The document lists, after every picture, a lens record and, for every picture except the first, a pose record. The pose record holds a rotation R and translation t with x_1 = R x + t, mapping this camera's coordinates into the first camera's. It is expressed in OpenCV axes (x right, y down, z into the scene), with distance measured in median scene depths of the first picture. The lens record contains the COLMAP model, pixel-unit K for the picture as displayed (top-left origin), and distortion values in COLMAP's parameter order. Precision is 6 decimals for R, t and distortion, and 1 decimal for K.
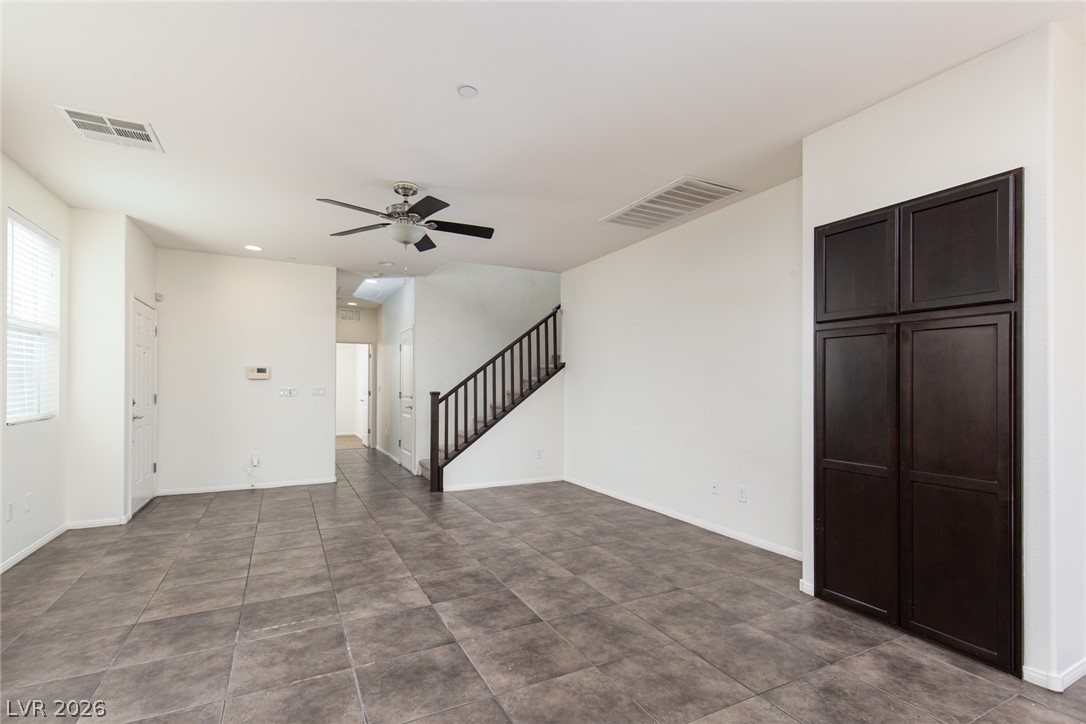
lens RADIAL K [[504.5, 0, 547.3], [0, 504.5, 380.6], [0, 0, 1]] dist [0.010403, -0.000983]
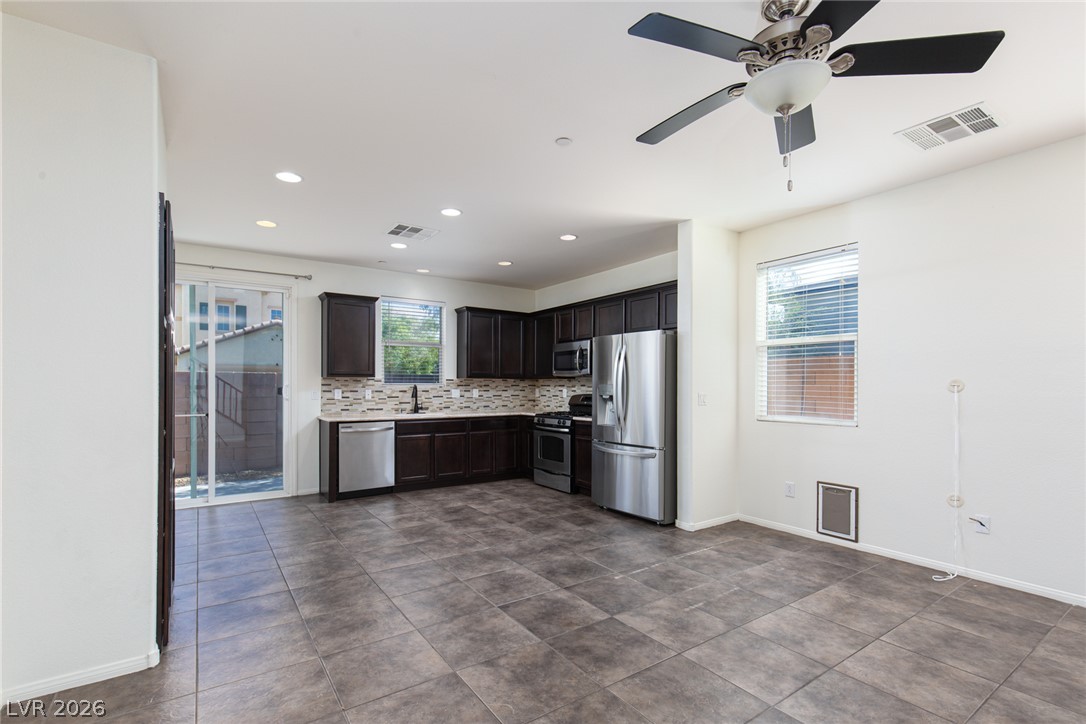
lens RADIAL K [[504.7, 0, 551.2], [0, 504.7, 387.3], [0, 0, 1]] dist [0.016325, -0.000314]
pose [[-0.991359, -0.005011, -0.131078, 0.017264], [-0.004227, 0.999971, -0.006260, 0.002265], [0.131106, -0.005652, -0.991352, 1.625778]]
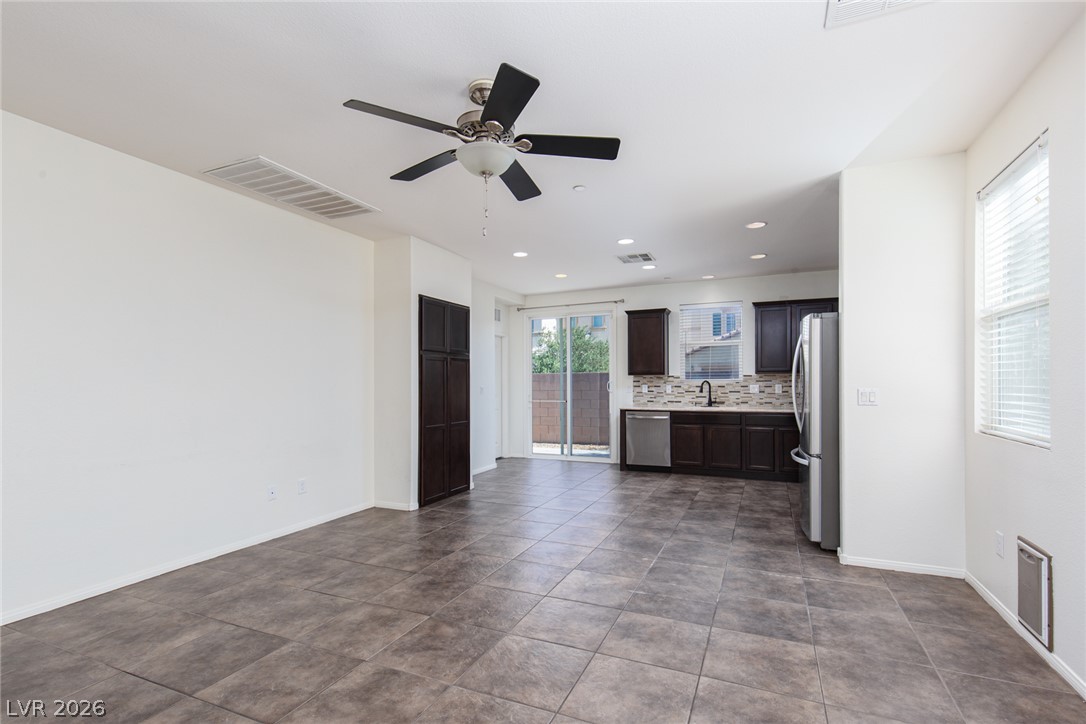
lens RADIAL K [[500.8, 0, 546.5], [0, 500.8, 381.4], [0, 0, 1]] dist [0.003956, 0.000185]
pose [[-0.621418, 0.002023, 0.783477, -0.930047], [-0.004896, 0.999967, -0.006466, 0.002798], [-0.783464, -0.007854, -0.621388, 1.485918]]
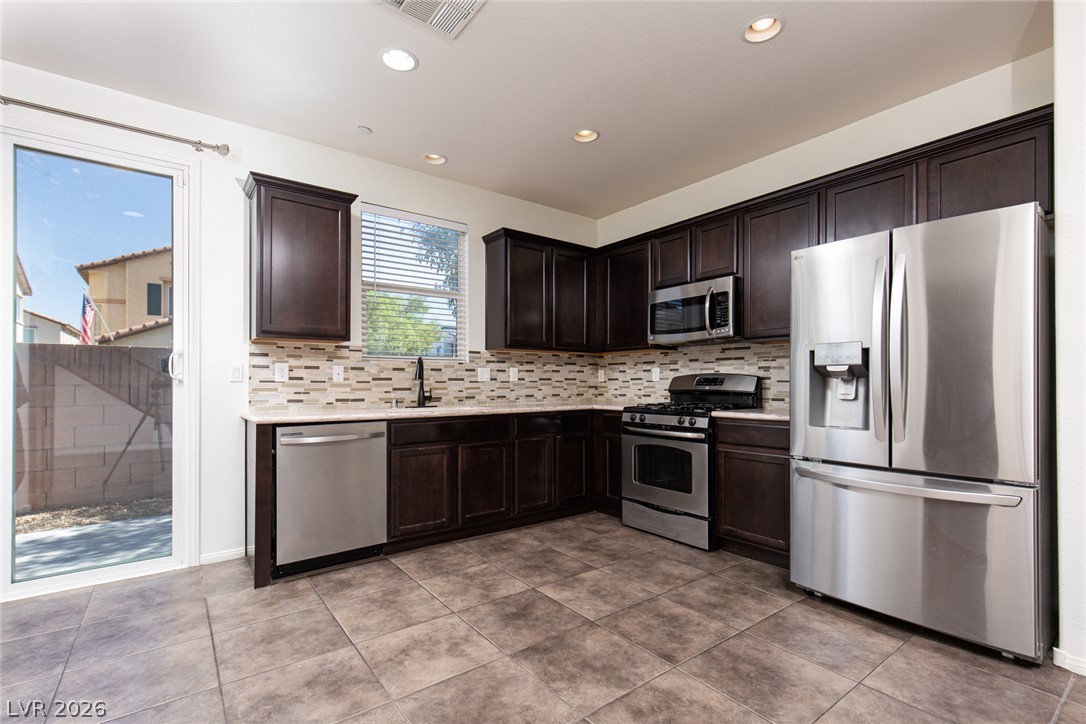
lens RADIAL K [[500.8, 0, 546.5], [0, 500.8, 381.4], [0, 0, 1]] dist [0.003956, 0.000185]
pose [[-0.986726, -0.002133, -0.162379, 0.178322], [-0.000415, 0.999944, -0.010613, 0.045427], [0.162392, -0.010405, -0.986671, 0.810034]]
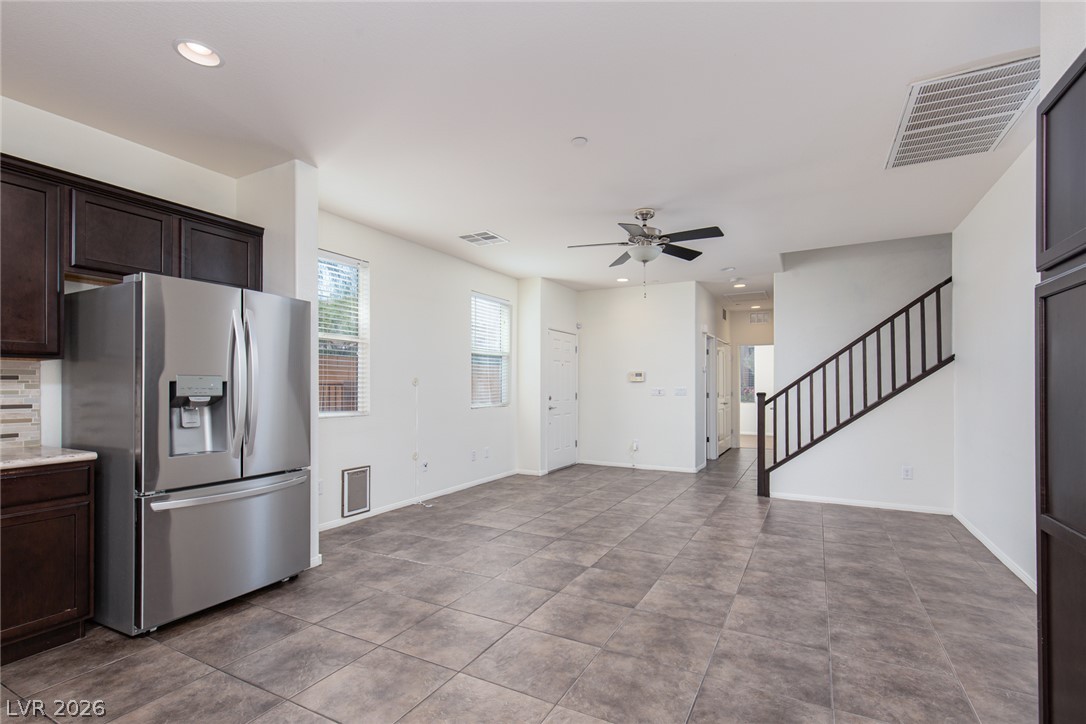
lens RADIAL K [[500.8, 0, 546.5], [0, 500.8, 381.4], [0, 0, 1]] dist [0.003956, 0.000185]
pose [[0.562566, -0.012216, -0.826662, 0.587219], [0.011180, 0.999912, -0.007168, 0.004707], [0.826677, -0.005209, 0.562653, 0.200504]]
